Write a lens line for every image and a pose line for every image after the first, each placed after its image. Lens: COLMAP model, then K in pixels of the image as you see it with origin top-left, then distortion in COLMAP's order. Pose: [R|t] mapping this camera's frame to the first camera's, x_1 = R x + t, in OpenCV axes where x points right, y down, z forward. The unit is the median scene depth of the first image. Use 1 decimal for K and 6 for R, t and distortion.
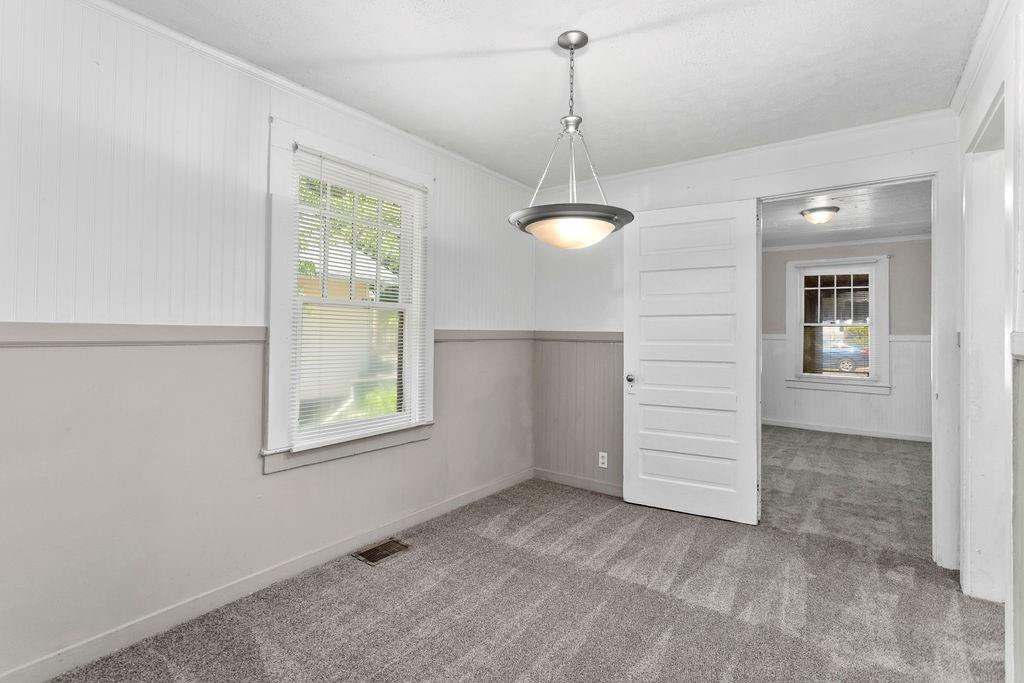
lens RADIAL K [[507.3, 0, 506.1], [0, 507.3, 323.0], [0, 0, 1]] dist [-0.000150, 0.000316]
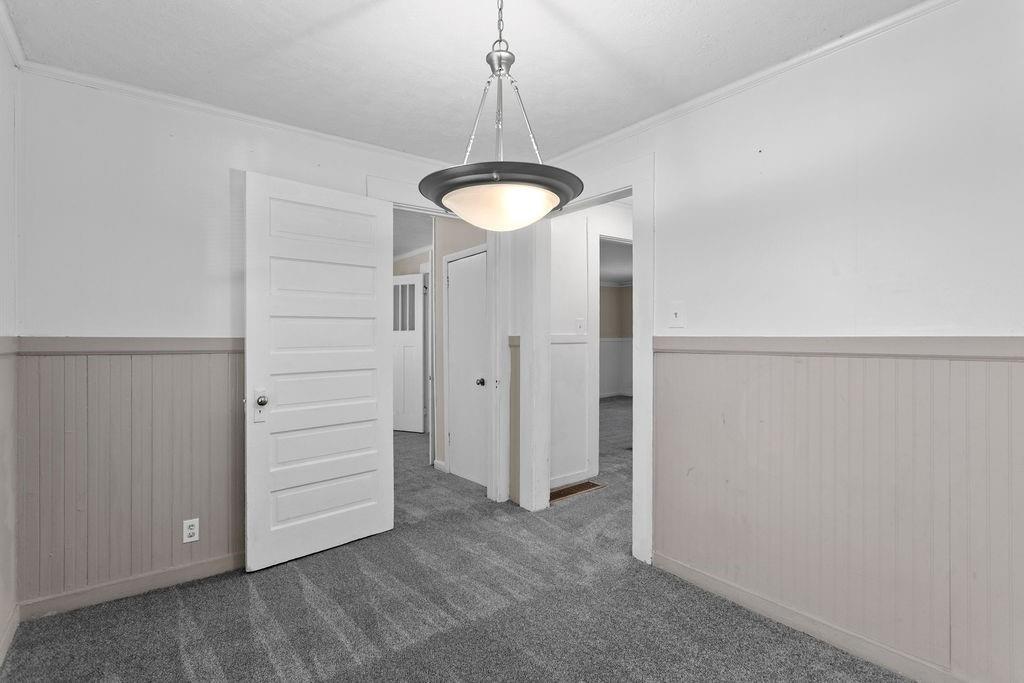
lens RADIAL K [[491.5, 0, 512.0], [0, 491.5, 341.5], [0, 0, 1]] dist [-0.000453, 0.000904]
pose [[0.270944, -0.013600, 0.962499, -0.376997], [-0.011199, 0.999788, 0.017279, 0.007557], [-0.962530, -0.015461, 0.270734, 0.512850]]
